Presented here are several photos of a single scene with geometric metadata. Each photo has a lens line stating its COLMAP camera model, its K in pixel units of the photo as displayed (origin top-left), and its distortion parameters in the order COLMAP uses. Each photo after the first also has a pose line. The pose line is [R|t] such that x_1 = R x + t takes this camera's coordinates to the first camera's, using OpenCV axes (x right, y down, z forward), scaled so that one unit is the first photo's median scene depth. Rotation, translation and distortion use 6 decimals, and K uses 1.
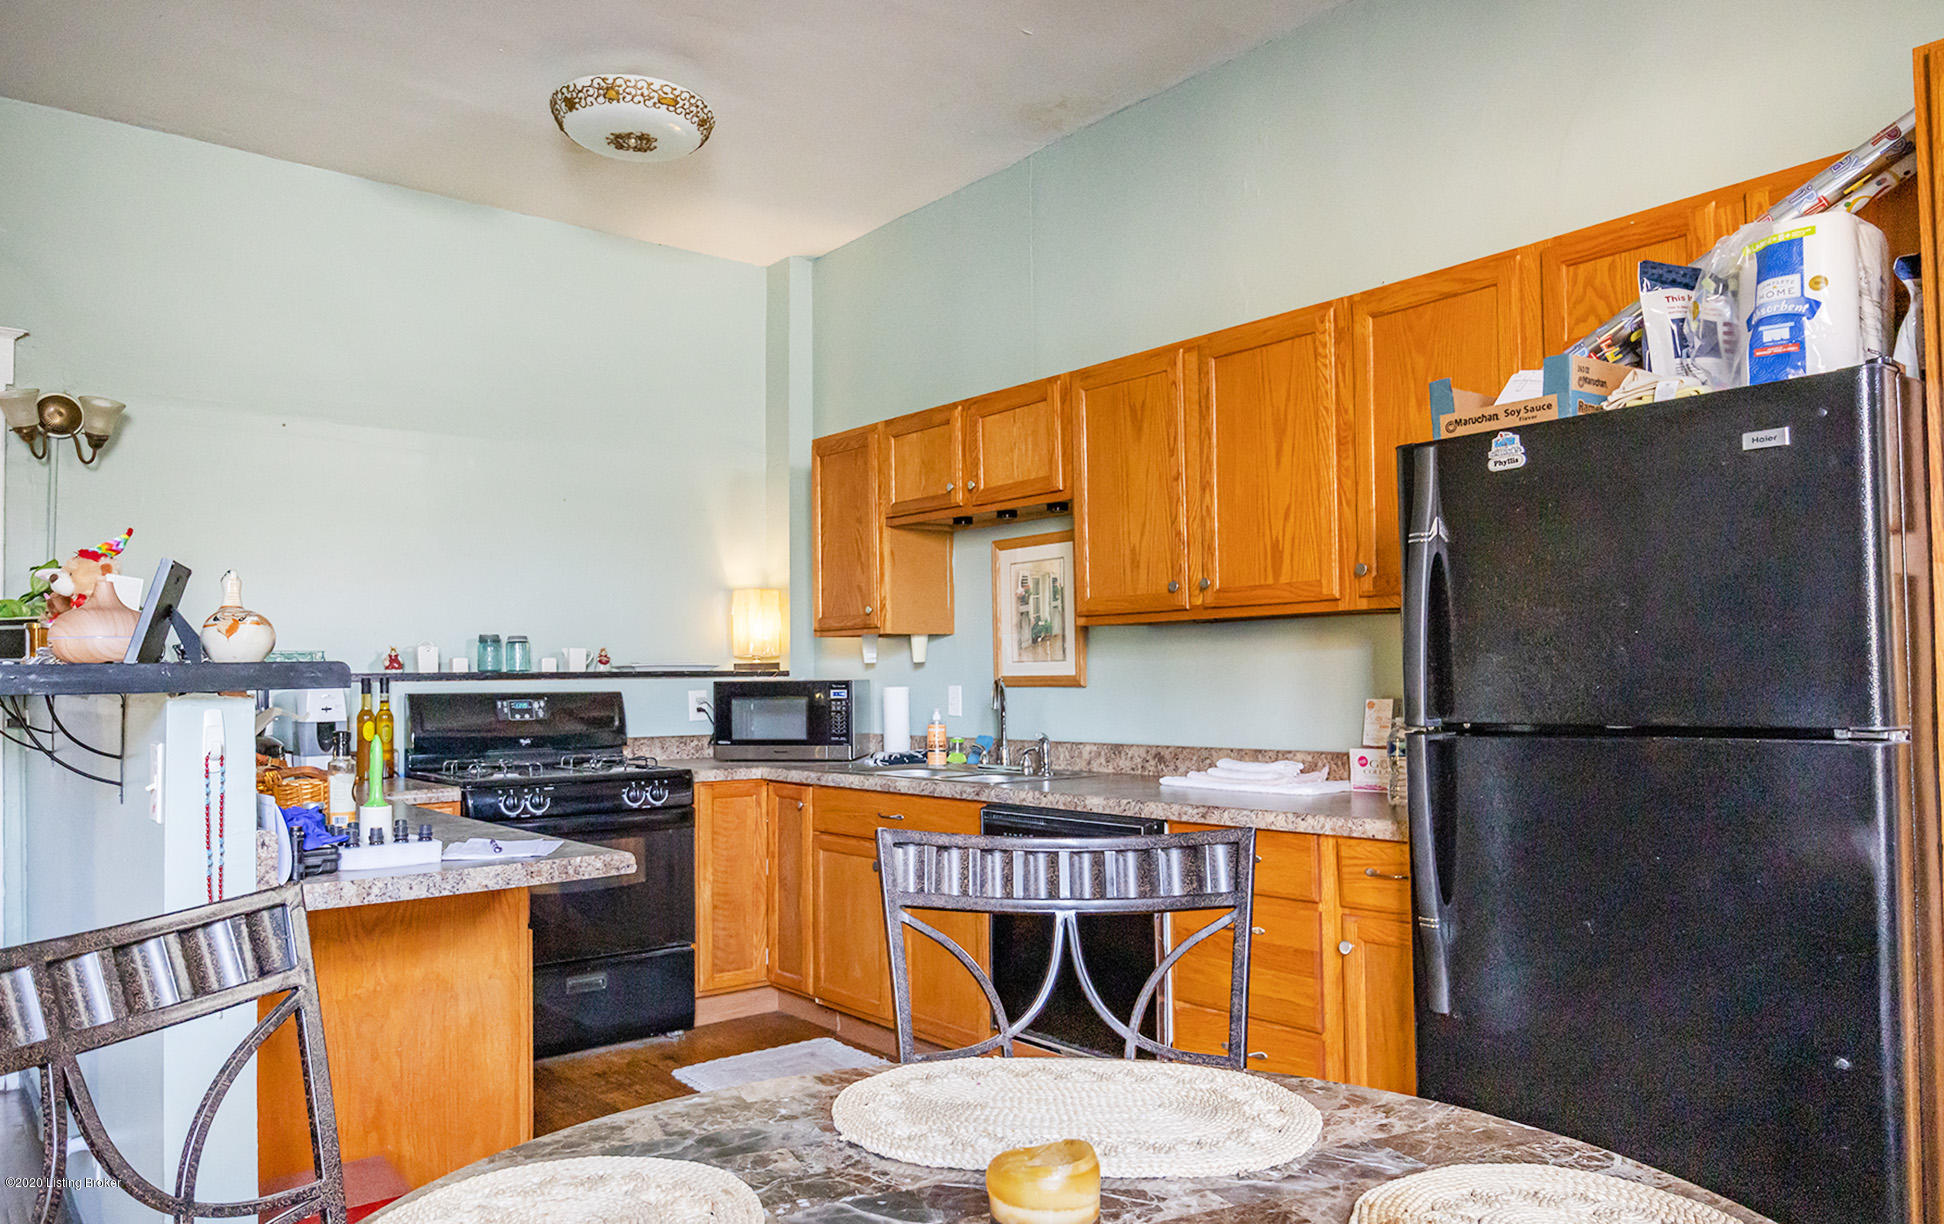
lens RADIAL K [[1334.8, 0, 967.6], [0, 1334.8, 627.0], [0, 0, 1]] dist [-0.002694, -0.000653]
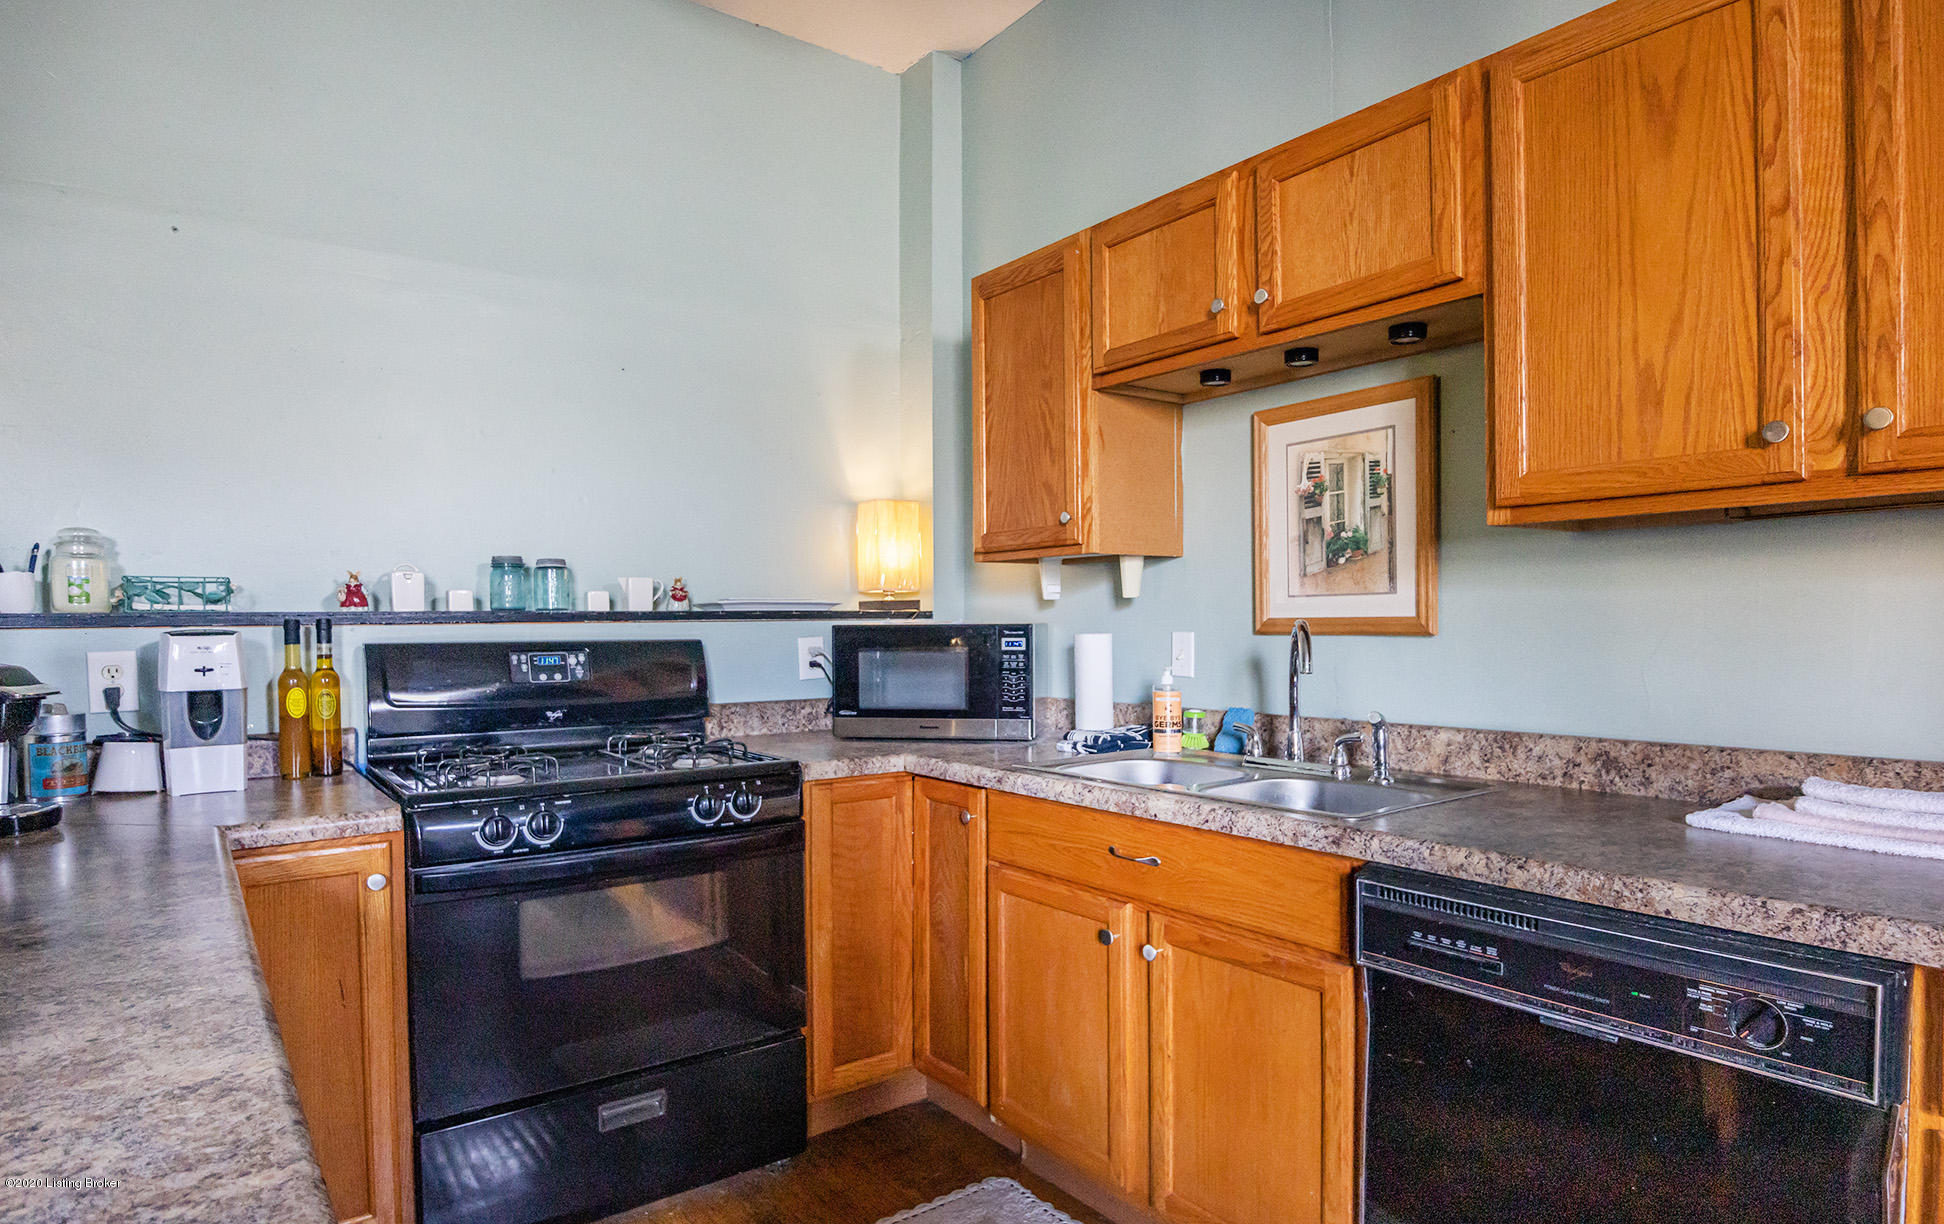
lens RADIAL K [[1007.1, 0, 973.4], [0, 1007.1, 609.0], [0, 0, 1]] dist [-0.001988, 0.000321]
pose [[0.998864, 0.001149, -0.047645, -0.097424], [0.000060, 0.999678, 0.025369, 0.020136], [0.047659, -0.025343, 0.998542, 0.507961]]
